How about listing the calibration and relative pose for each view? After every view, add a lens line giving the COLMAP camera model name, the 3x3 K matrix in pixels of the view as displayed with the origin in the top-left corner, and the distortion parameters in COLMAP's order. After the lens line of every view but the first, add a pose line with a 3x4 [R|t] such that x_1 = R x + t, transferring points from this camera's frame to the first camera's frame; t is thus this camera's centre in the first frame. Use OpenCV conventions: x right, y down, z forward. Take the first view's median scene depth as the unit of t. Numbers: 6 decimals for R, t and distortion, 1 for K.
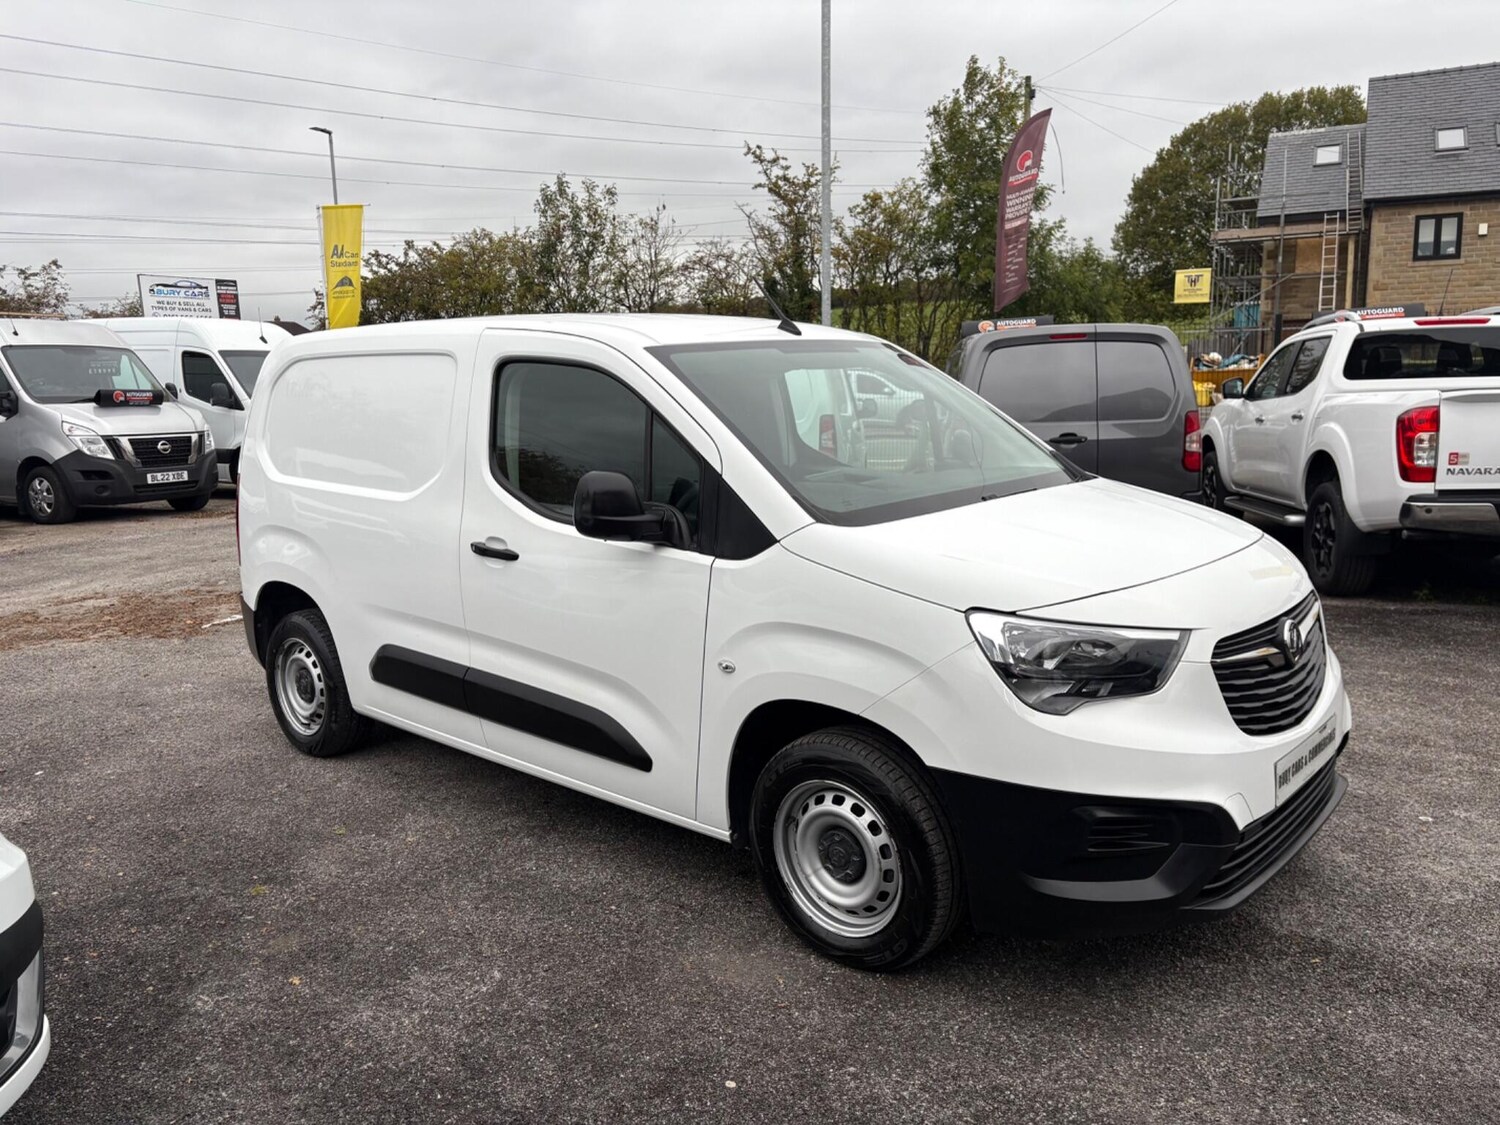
lens RADIAL K [[1136.0, 0, 738.5], [0, 1136.0, 565.3], [0, 0, 1]] dist [0.043401, -0.033161]
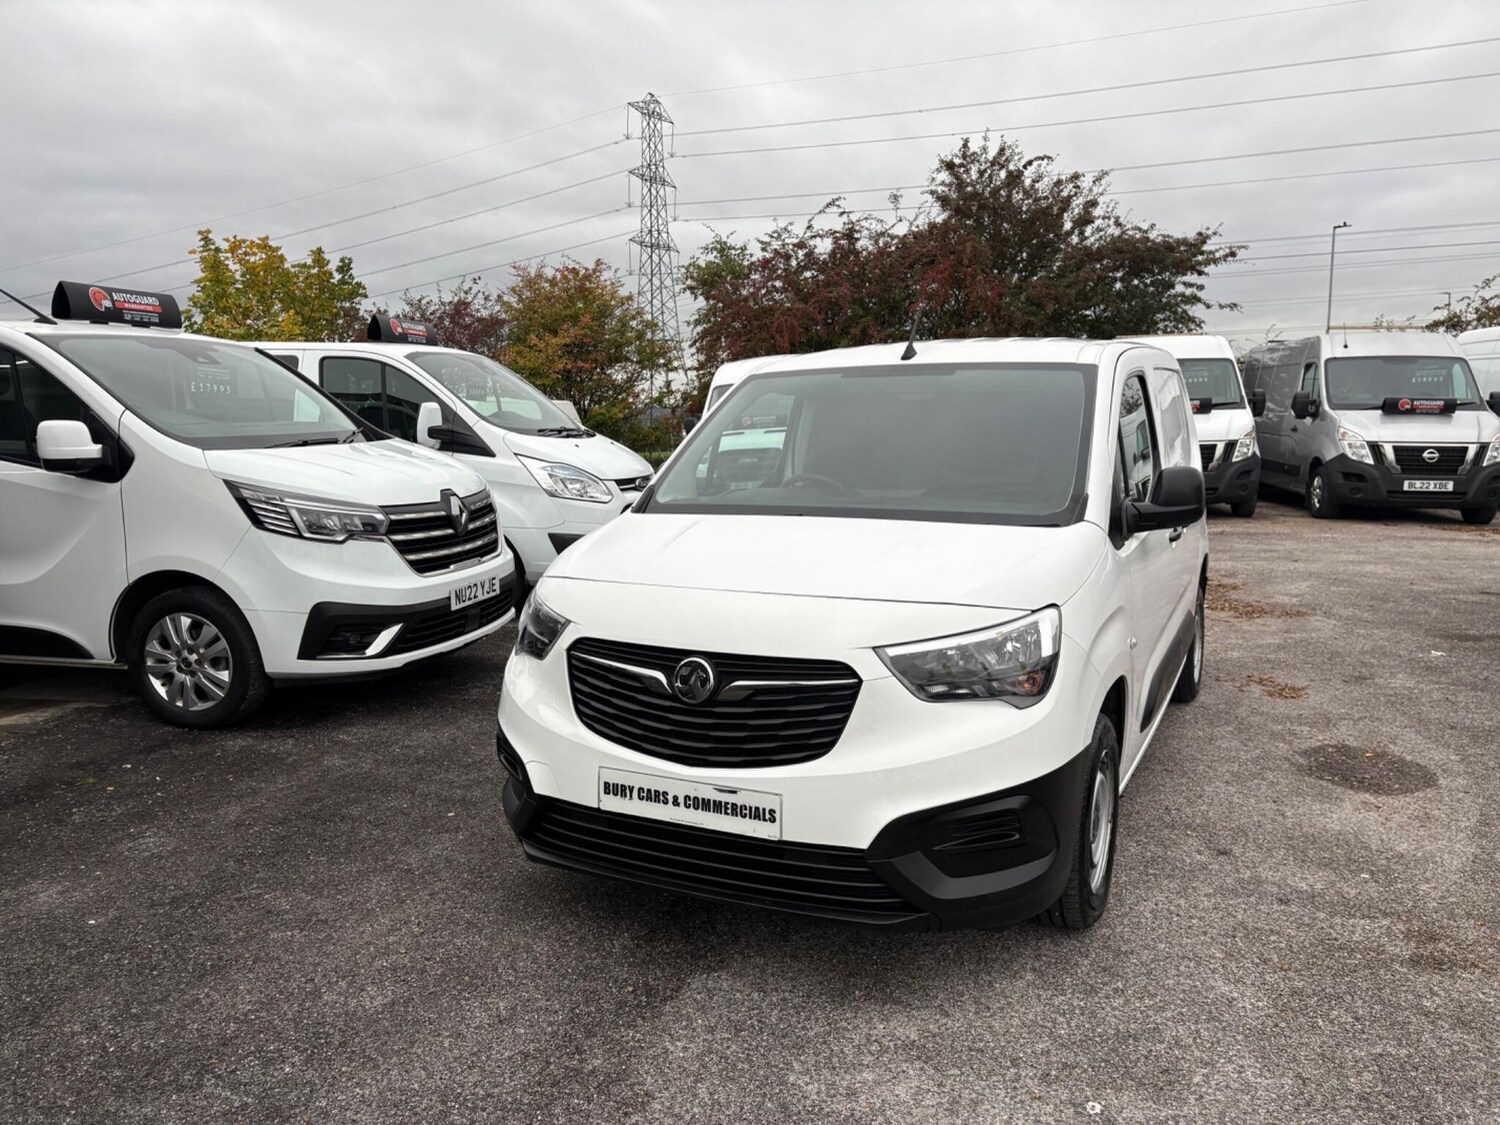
lens RADIAL K [[1136.0, 0, 762.1], [0, 1136.0, 561.6], [0, 0, 1]] dist [0.043401, -0.033161]
pose [[0.265268, 0.155657, -0.951527, 0.319383], [-0.161289, 0.980140, 0.115374, -0.034915], [0.950589, 0.122865, 0.285105, 0.174273]]
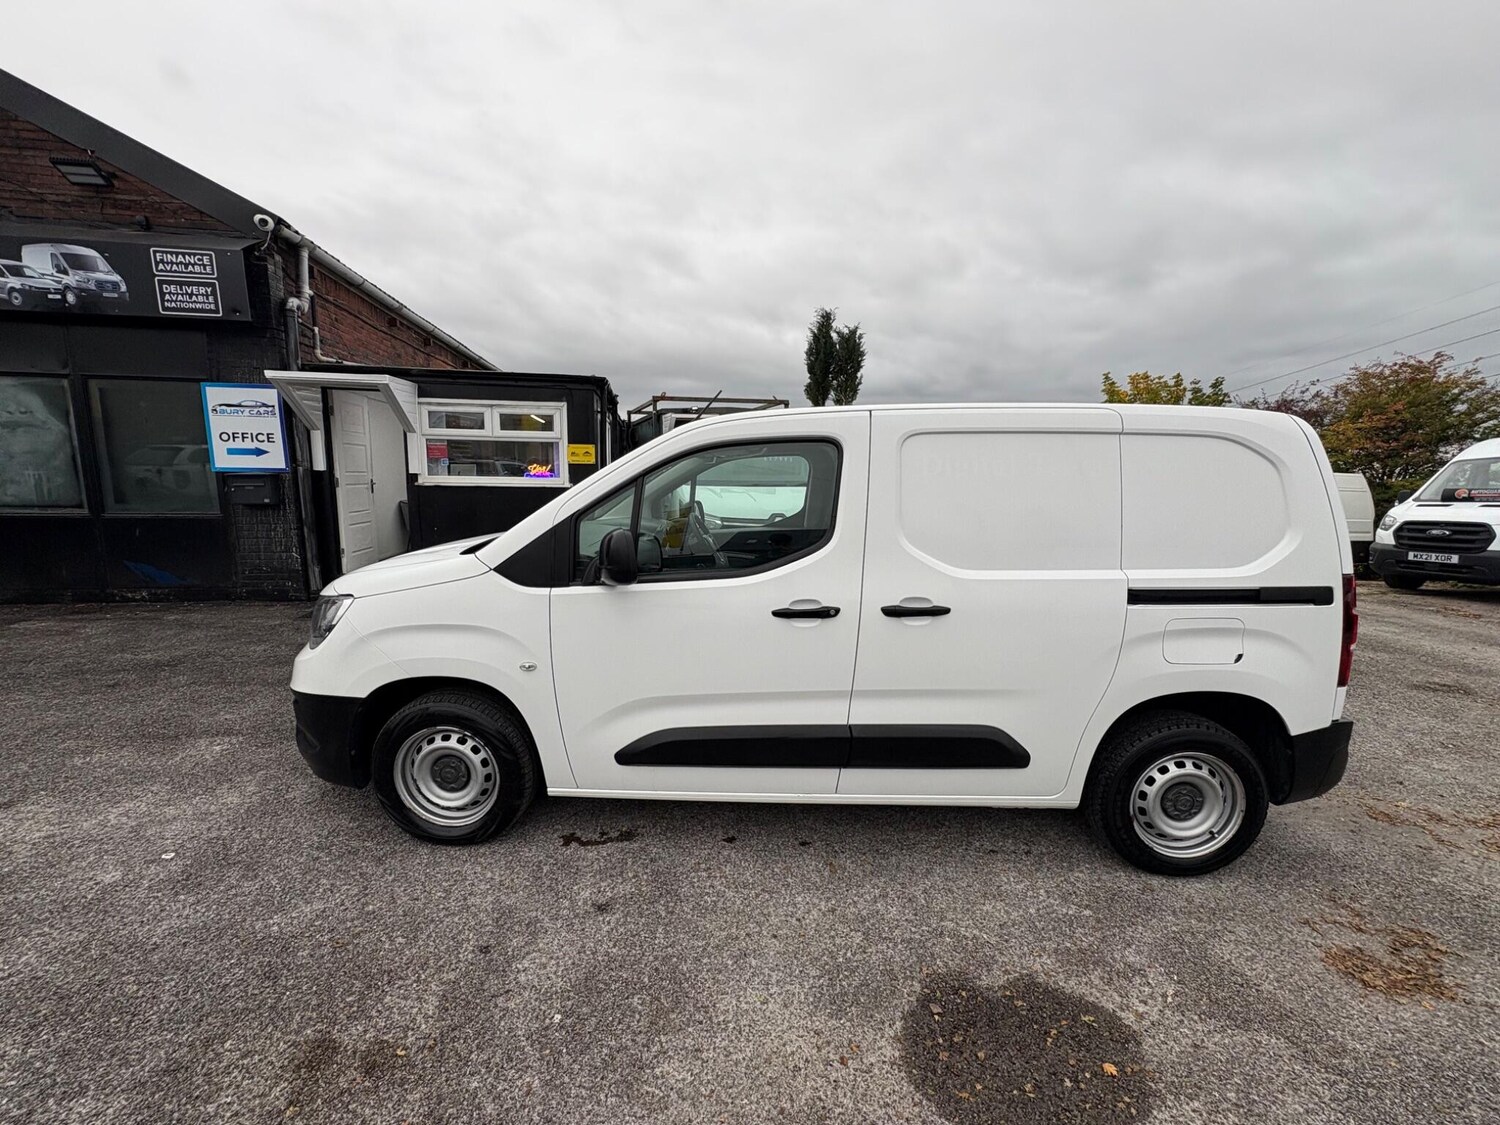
lens RADIAL K [[596.5, 0, 750.7], [0, 596.5, 562.2], [0, 0, 1]] dist [0.001975, -0.000409]
pose [[-0.773436, 0.110885, -0.624101, 0.140631], [-0.103539, 0.949257, 0.296969, -0.083255], [0.625361, 0.294306, -0.722708, 0.489696]]
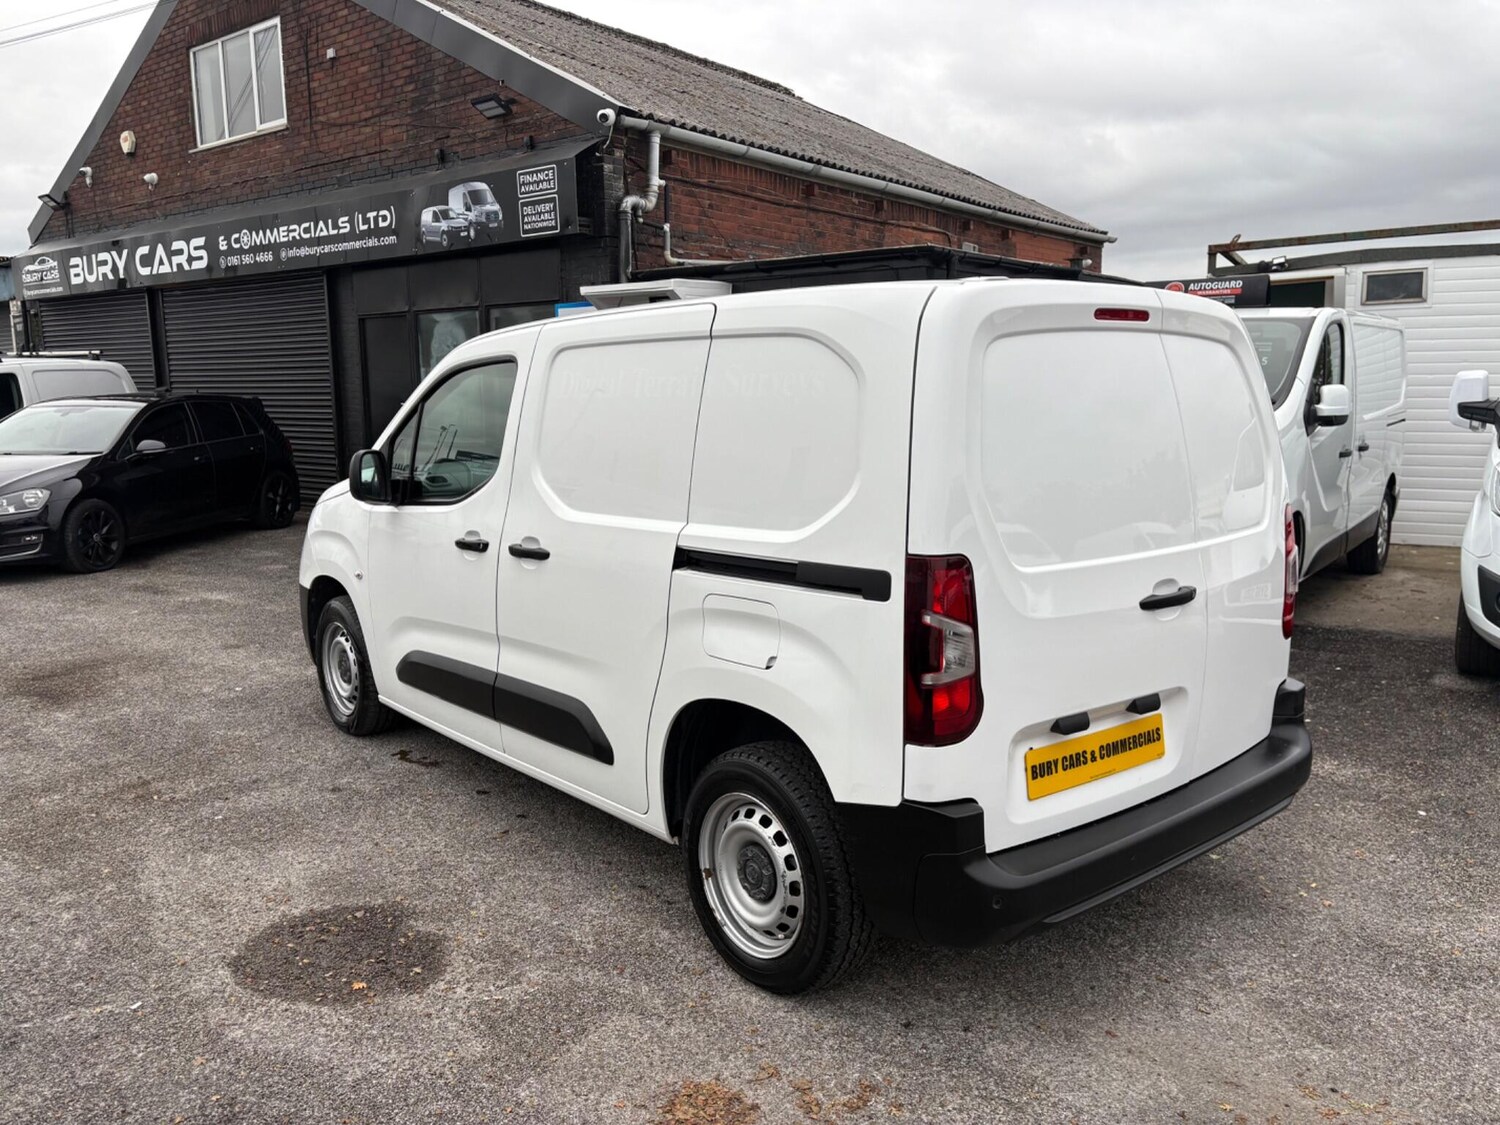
lens RADIAL K [[1136.0, 0, 754.1], [0, 1136.0, 564.1], [0, 0, 1]] dist [0.043401, -0.033161]
pose [[-0.988512, 0.011699, 0.150688, -0.088039], [0.059543, 0.946515, 0.317118, -0.107660], [-0.138918, 0.322447, -0.936338, 0.652817]]
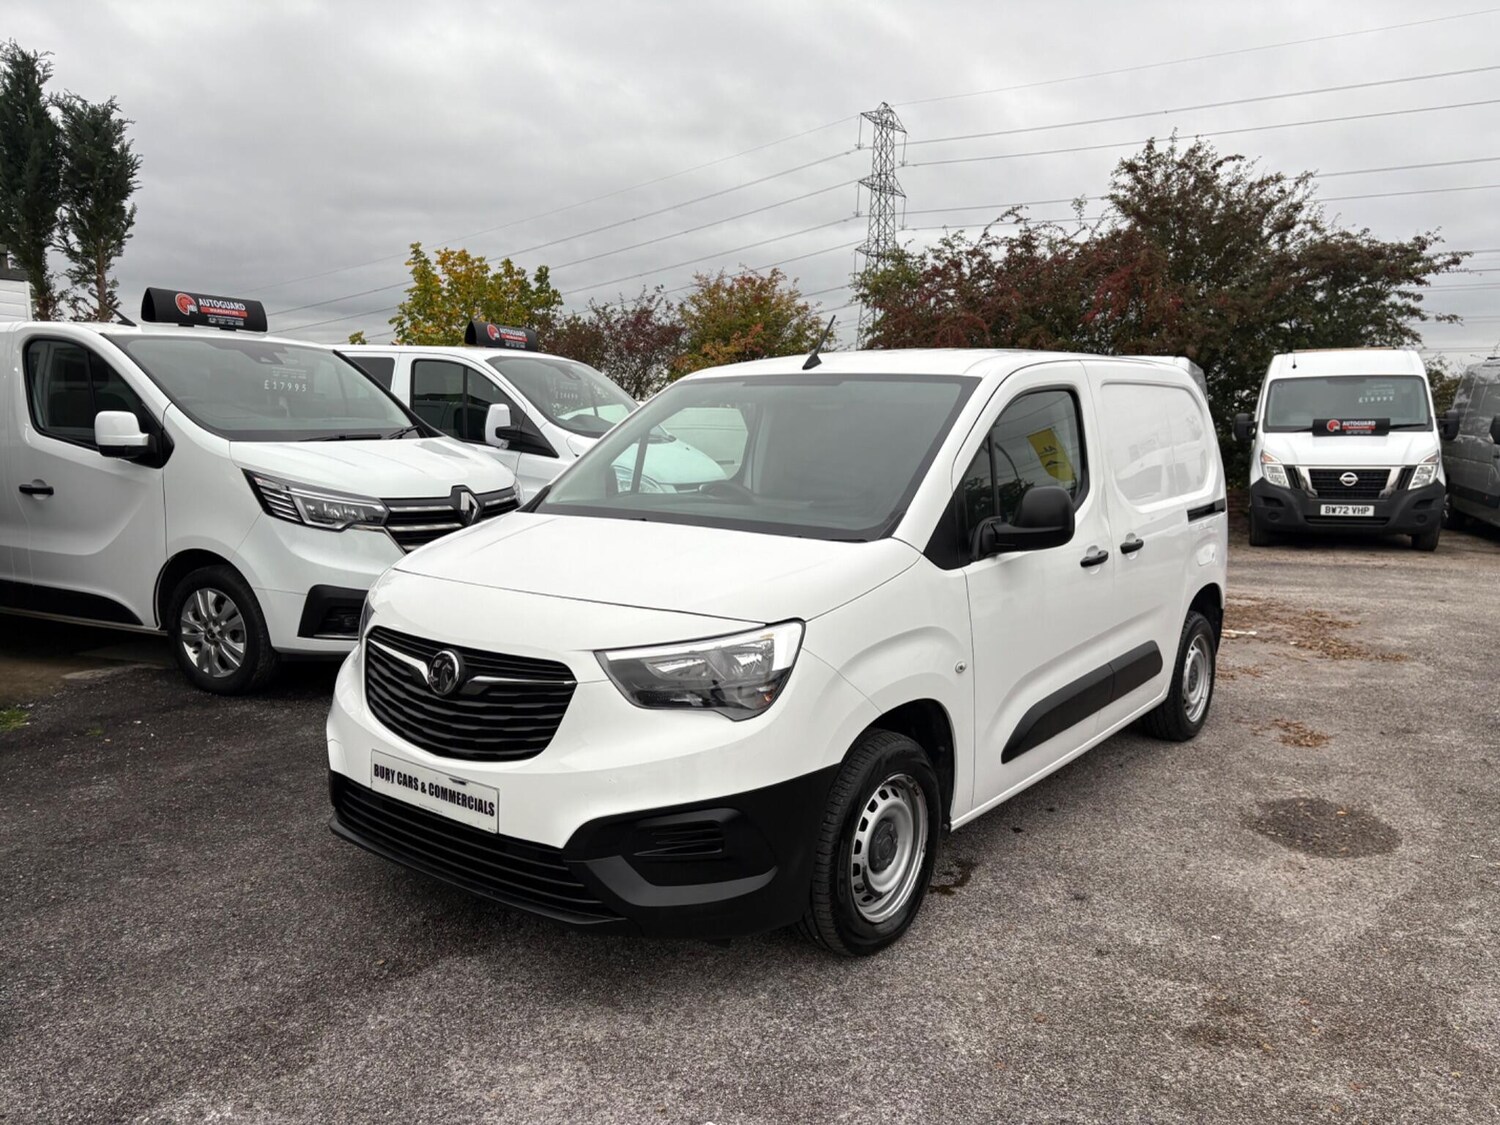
lens RADIAL K [[1136.0, 0, 761.2], [0, 1136.0, 570.1], [0, 0, 1]] dist [0.043401, -0.033161]
pose [[0.069778, 0.163337, -0.984100, 0.336073], [-0.184885, 0.971530, 0.148142, -0.050361], [0.980280, 0.171609, 0.097990, 0.263551]]
